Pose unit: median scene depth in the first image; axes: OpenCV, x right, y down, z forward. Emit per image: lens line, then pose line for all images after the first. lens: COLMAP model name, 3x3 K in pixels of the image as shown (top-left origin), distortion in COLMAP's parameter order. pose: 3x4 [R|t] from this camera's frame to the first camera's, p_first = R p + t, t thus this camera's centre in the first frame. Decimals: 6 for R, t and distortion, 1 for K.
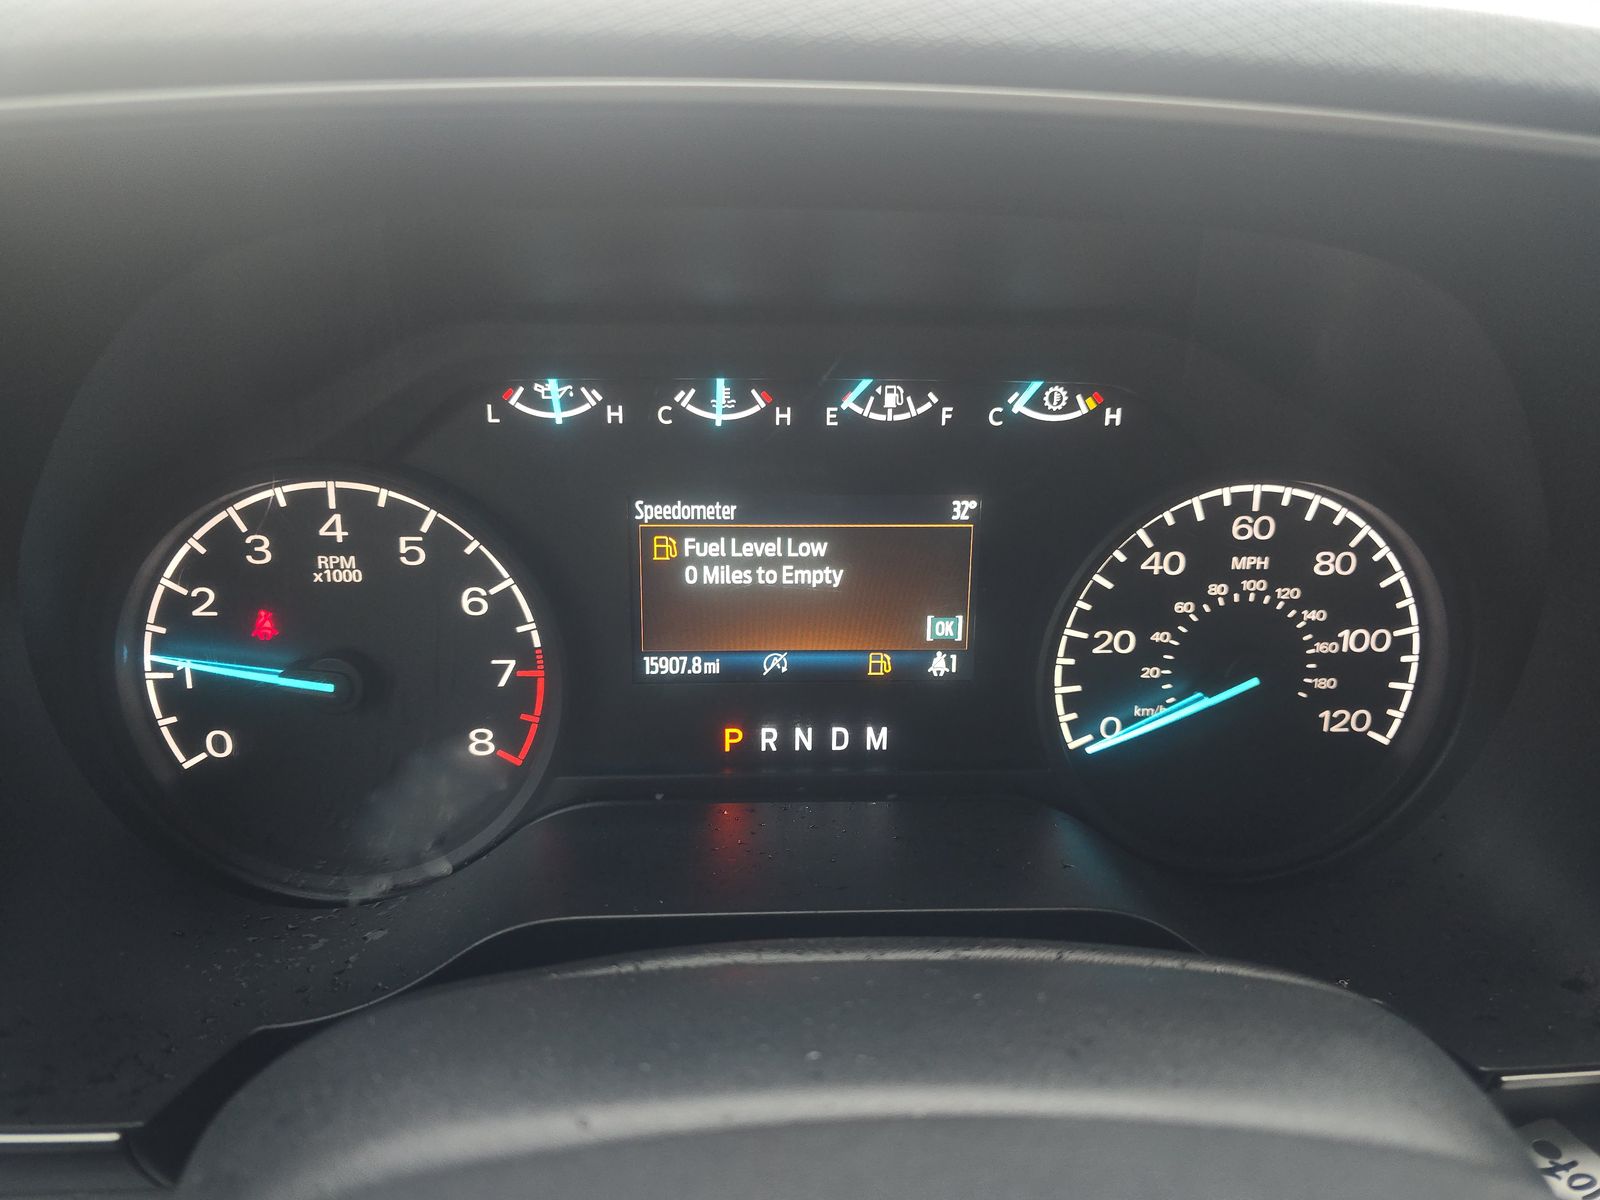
lens RADIAL K [[1106.3, 0, 800.0], [0, 1106.3, 600.0], [0, 0, 1]] dist [0.066019, -0.066938]
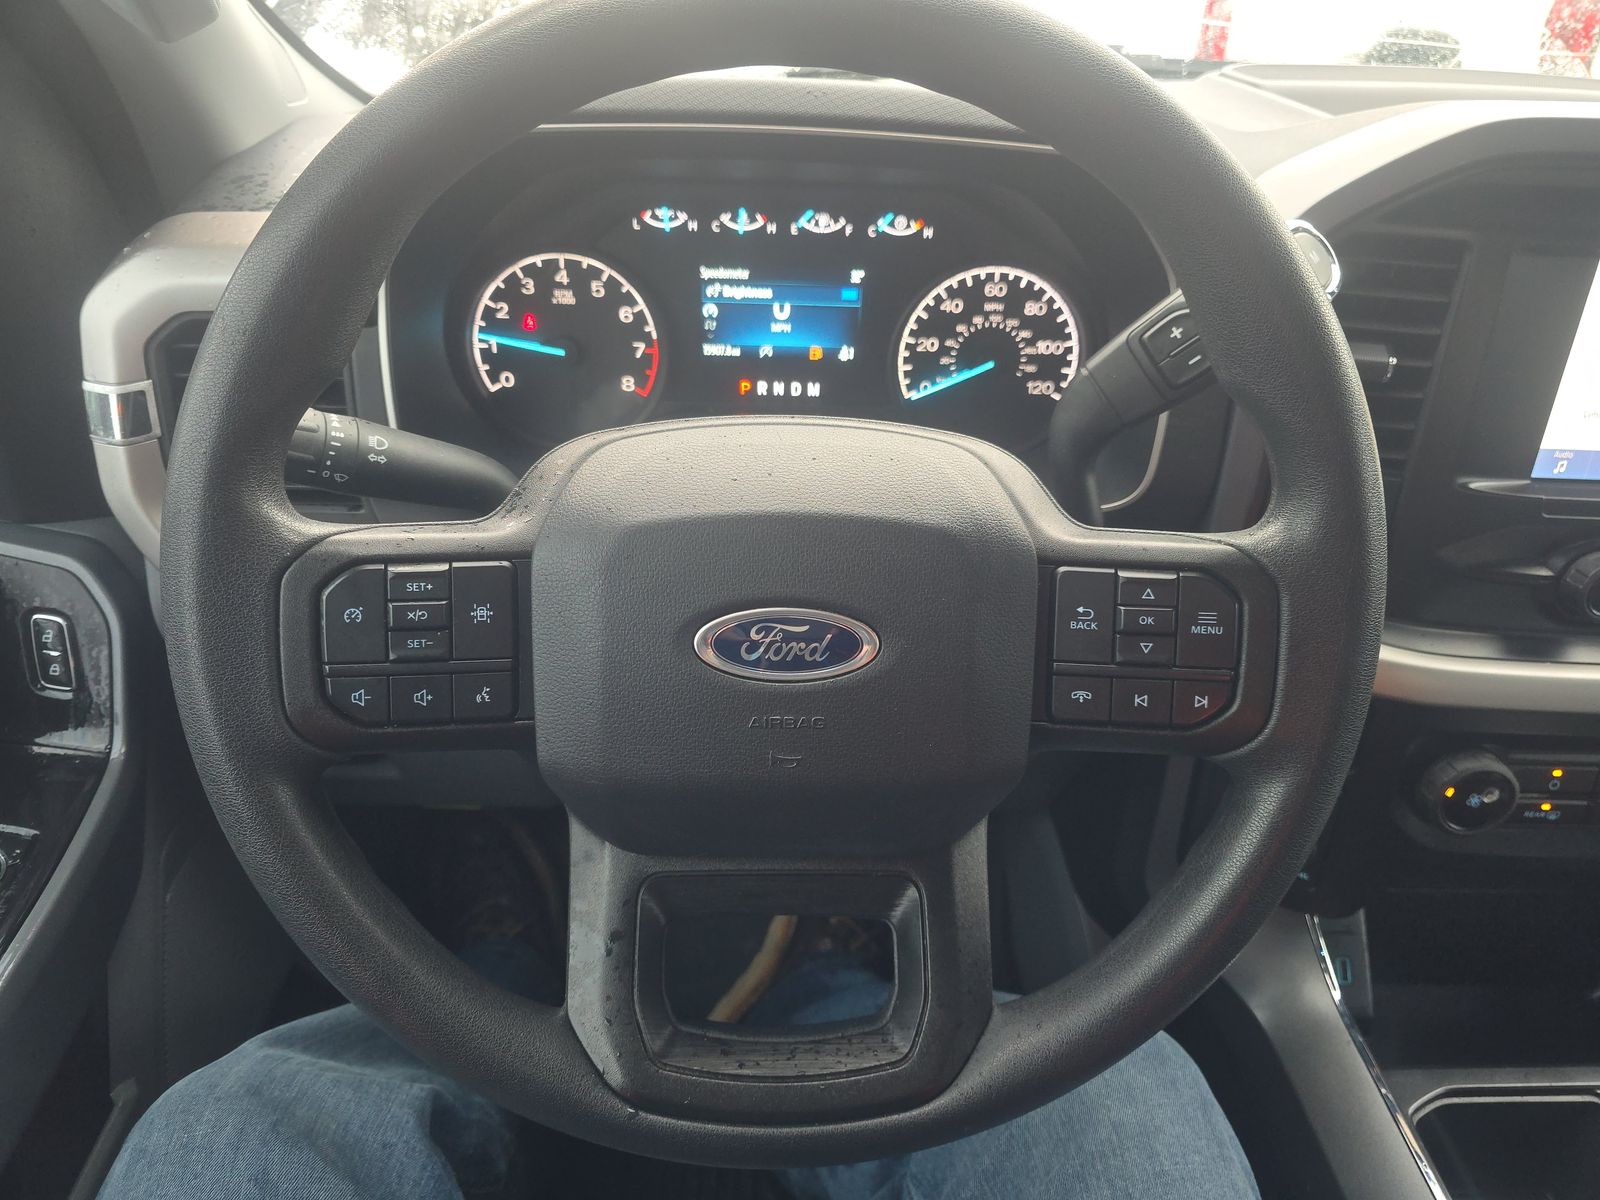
lens RADIAL K [[1106.3, 0, 800.0], [0, 1106.3, 600.0], [0, 0, 1]] dist [0.066019, -0.066938]
pose [[0.999115, 0.035366, -0.022773, 0.108766], [-0.029958, 0.978307, 0.204982, 0.088055], [0.029529, -0.204118, 0.978501, -1.180215]]
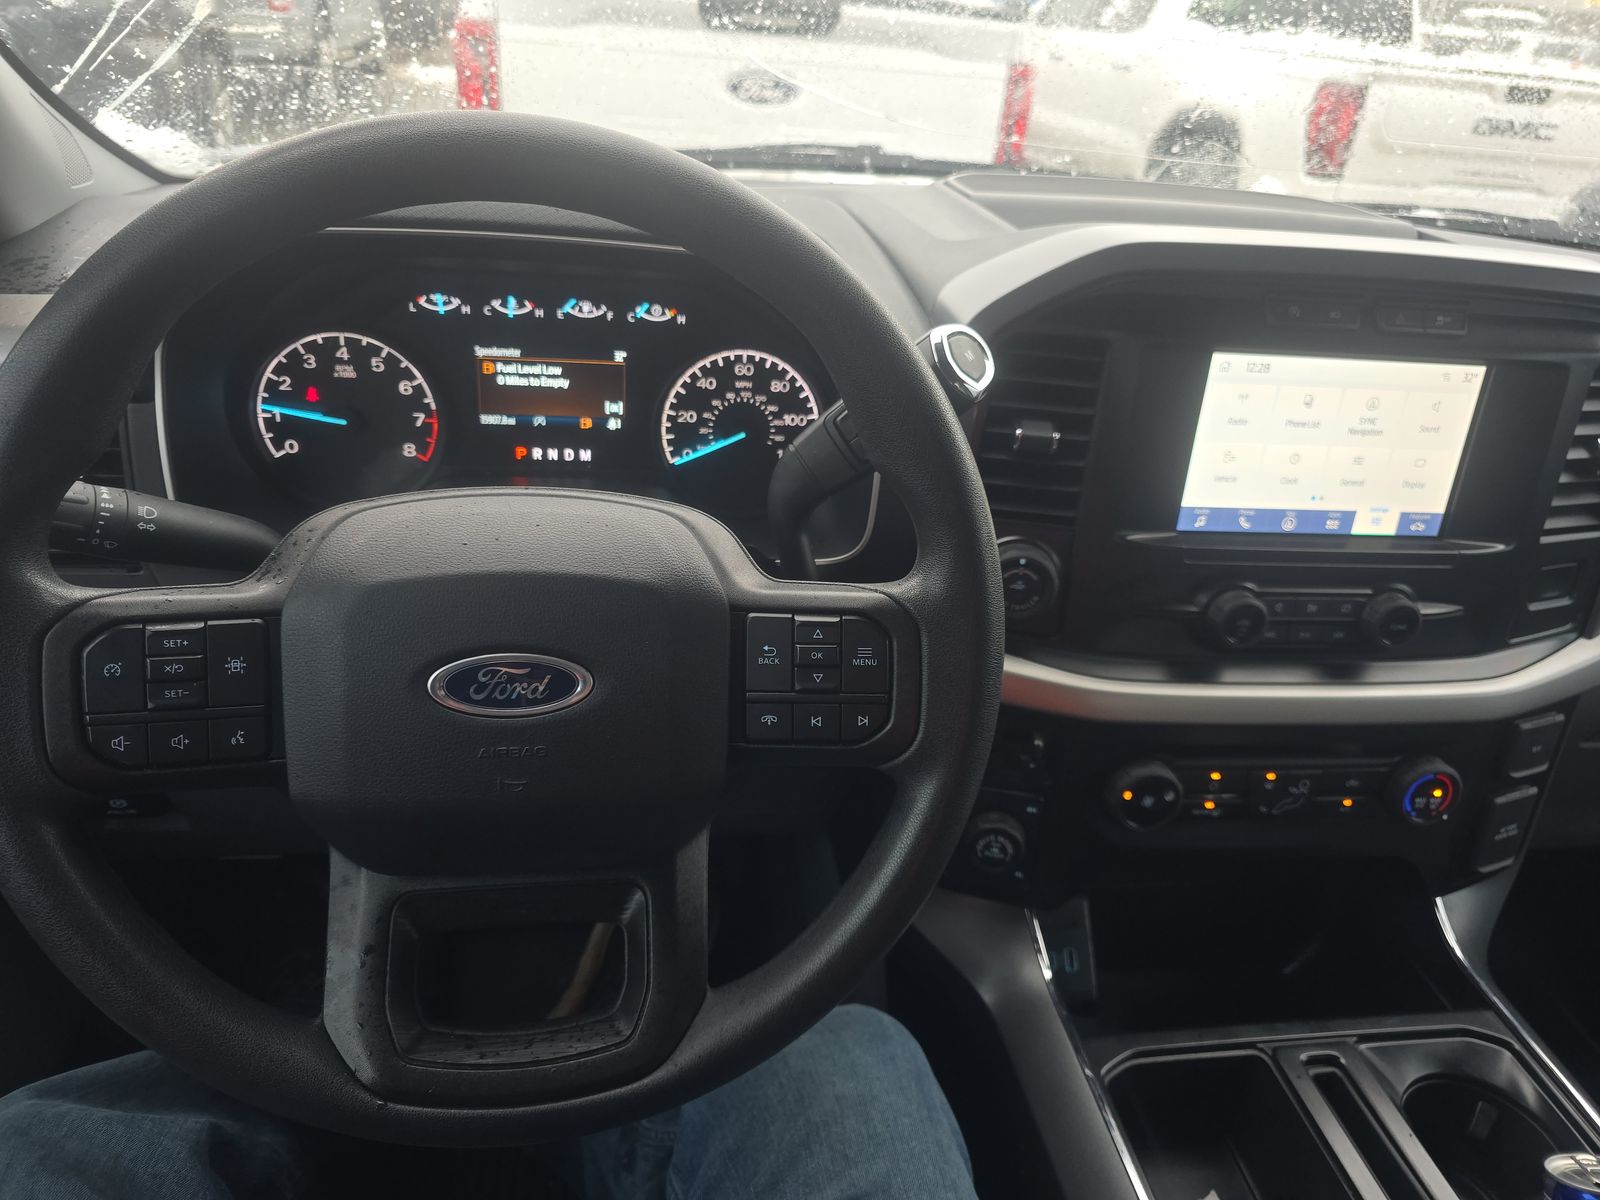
lens RADIAL K [[1106.3, 0, 800.0], [0, 1106.3, 600.0], [0, 0, 1]] dist [0.066019, -0.066938]
pose [[0.994316, 0.015742, 0.105301, 0.285062], [-0.032663, 0.986420, 0.160964, 0.035501], [-0.101337, -0.163488, 0.981327, -1.426949]]
